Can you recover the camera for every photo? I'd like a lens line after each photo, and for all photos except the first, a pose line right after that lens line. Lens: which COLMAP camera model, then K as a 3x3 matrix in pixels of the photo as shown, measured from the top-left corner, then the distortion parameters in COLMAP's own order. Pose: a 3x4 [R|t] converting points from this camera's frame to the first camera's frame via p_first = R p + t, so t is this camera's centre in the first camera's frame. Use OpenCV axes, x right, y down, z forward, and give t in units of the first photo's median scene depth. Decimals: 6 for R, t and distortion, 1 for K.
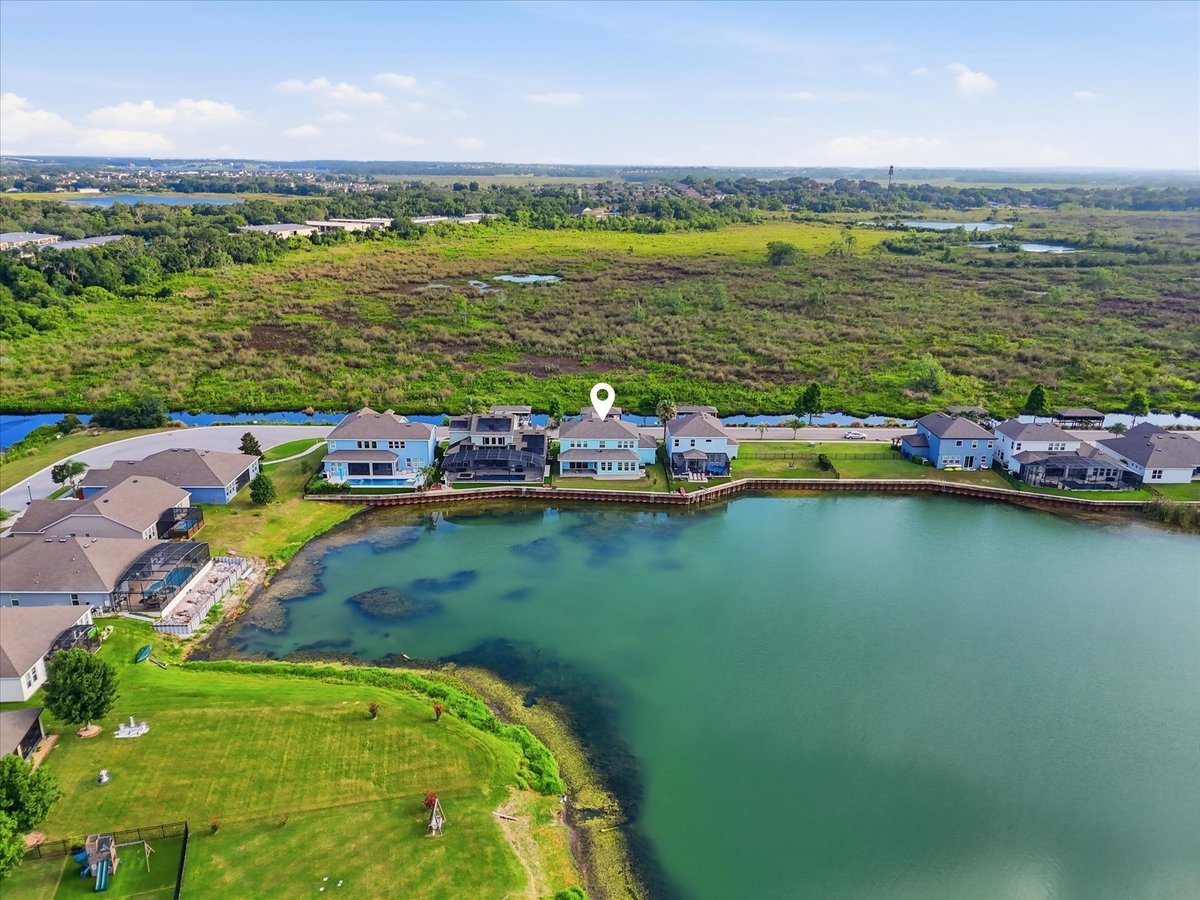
lens RADIAL K [[880.0, 0, 600.0], [0, 880.0, 444.5], [0, 0, 1]] dist [0.082037, -0.096513]
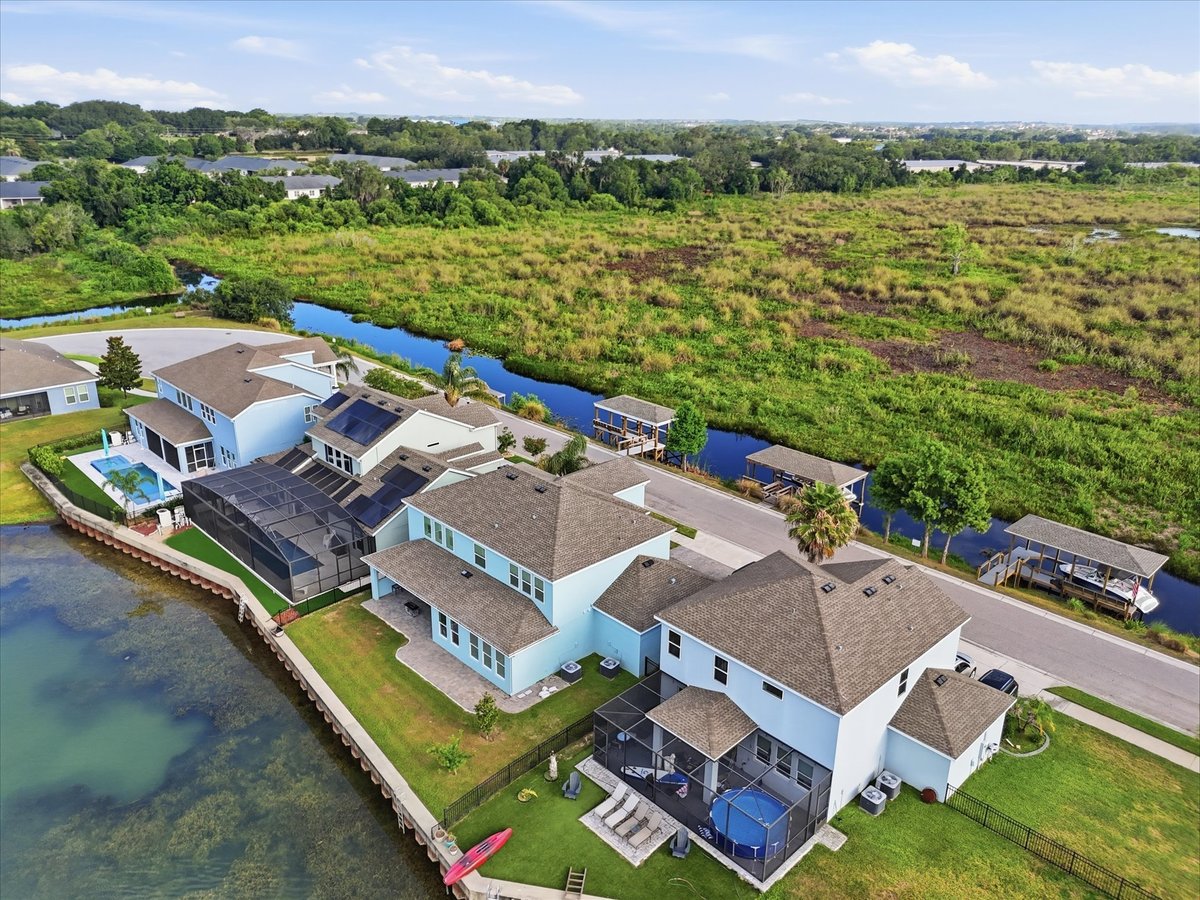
lens RADIAL K [[880.0, 0, 600.0], [0, 880.0, 444.5], [0, 0, 1]] dist [0.082037, -0.096513]
pose [[0.681467, 0.250527, -0.687633, 0.135105], [-0.227847, 0.965515, 0.125964, -0.049999], [0.695477, 0.070834, 0.715048, 0.438972]]
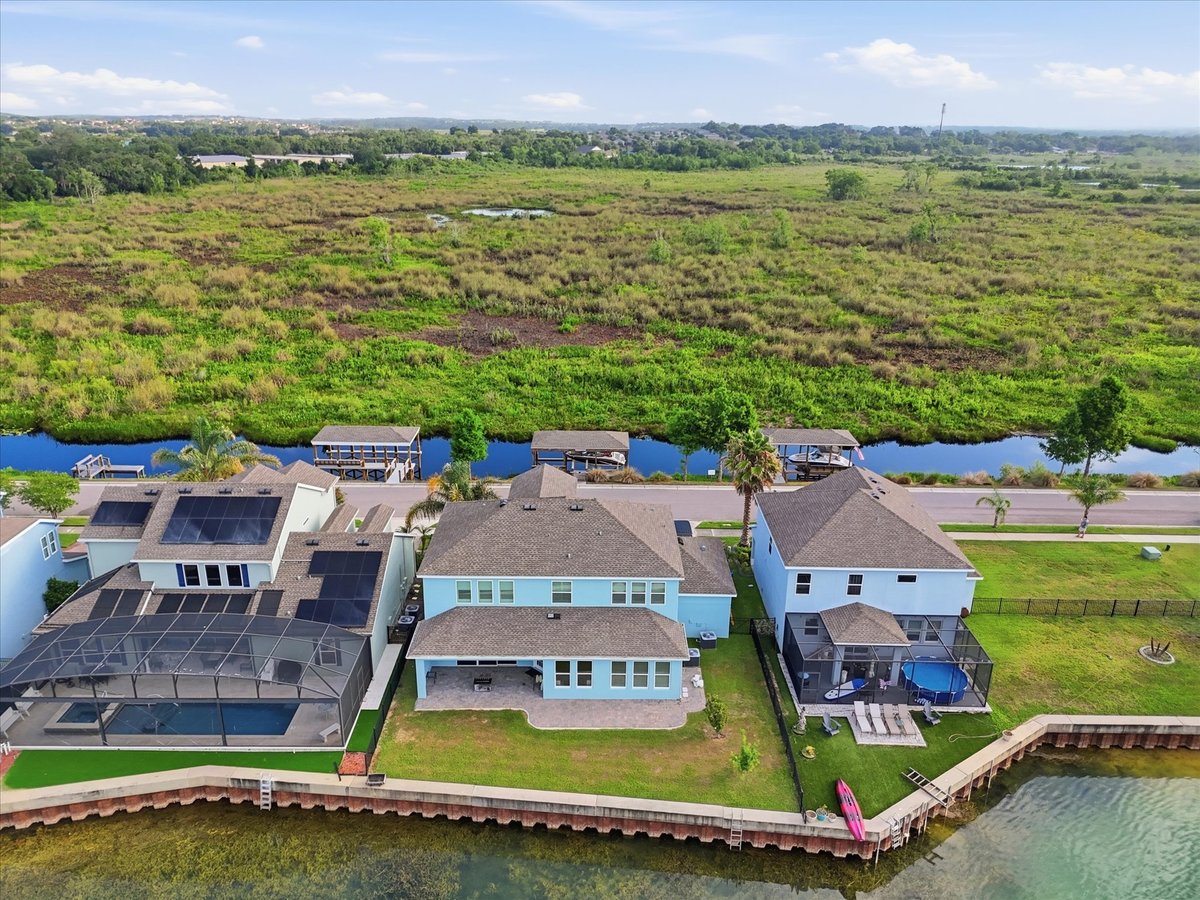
lens RADIAL K [[880.0, 0, 600.0], [0, 880.0, 444.5], [0, 0, 1]] dist [0.082037, -0.096513]
pose [[0.999873, 0.006479, -0.014555, 0.011018], [-0.005907, 0.999223, 0.038967, -0.035140], [0.014796, -0.038876, 0.999135, 0.383550]]
